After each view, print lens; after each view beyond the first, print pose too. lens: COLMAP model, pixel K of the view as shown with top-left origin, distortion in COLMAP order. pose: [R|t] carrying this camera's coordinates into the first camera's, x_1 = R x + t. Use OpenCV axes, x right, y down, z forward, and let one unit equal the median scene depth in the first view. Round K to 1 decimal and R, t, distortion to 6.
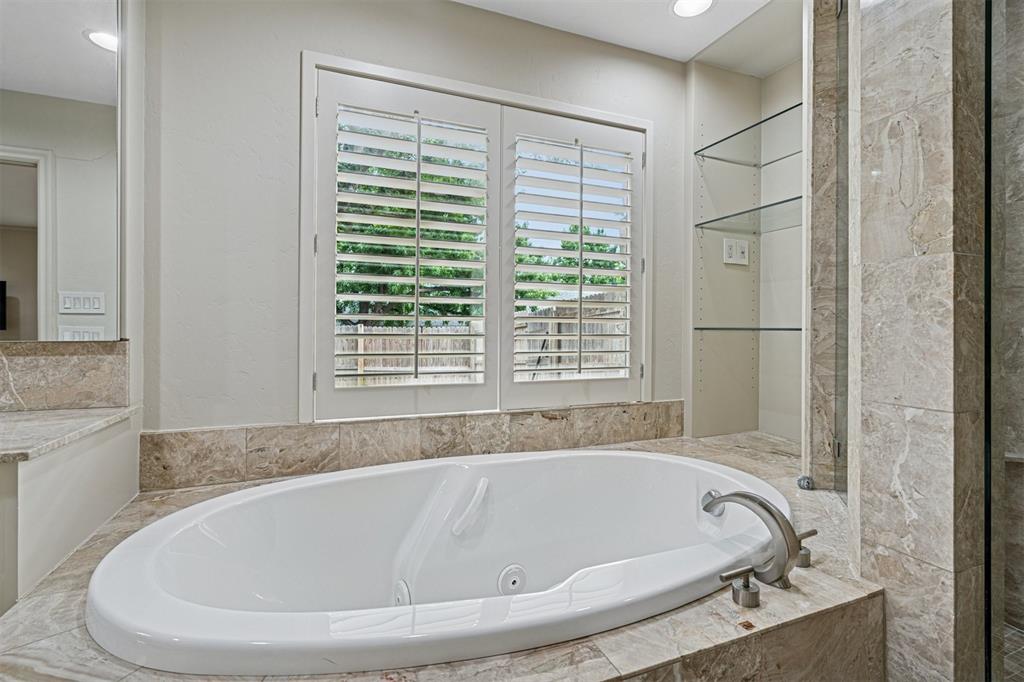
lens RADIAL K [[468.2, 0, 510.2], [0, 468.2, 328.6], [0, 0, 1]] dist [-0.011826, 0.007561]
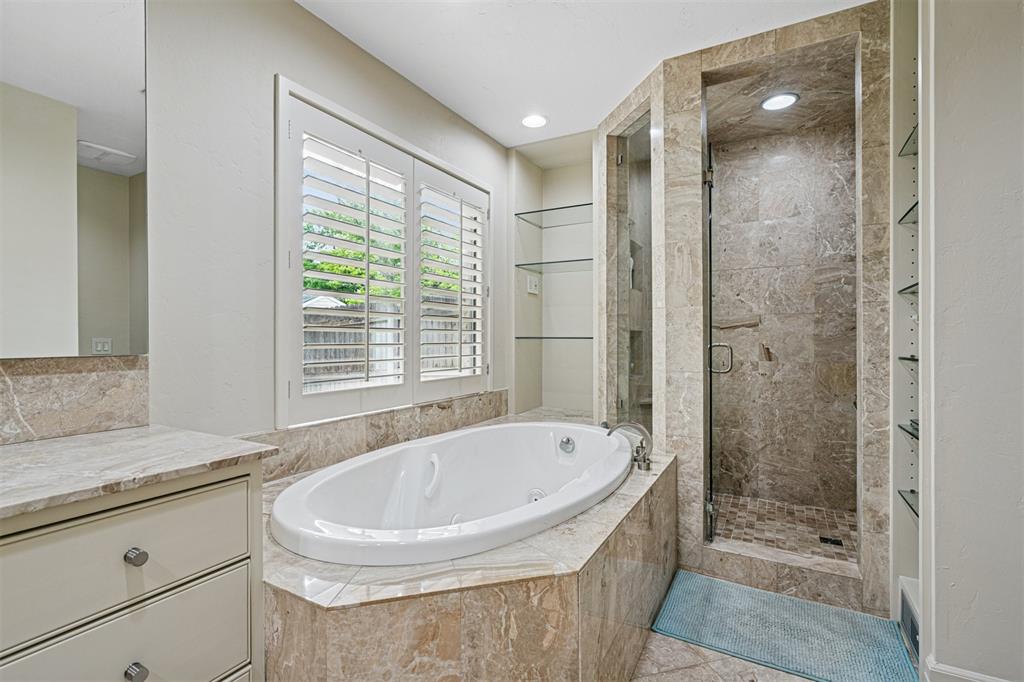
lens RADIAL K [[465.6, 0, 508.9], [0, 465.6, 338.9], [0, 0, 1]] dist [-0.003059, 0.000251]
pose [[0.785506, -0.006438, 0.618821, -0.650101], [0.003958, 0.999978, 0.005380, -0.005187], [-0.618842, -0.001777, 0.785514, -0.134593]]
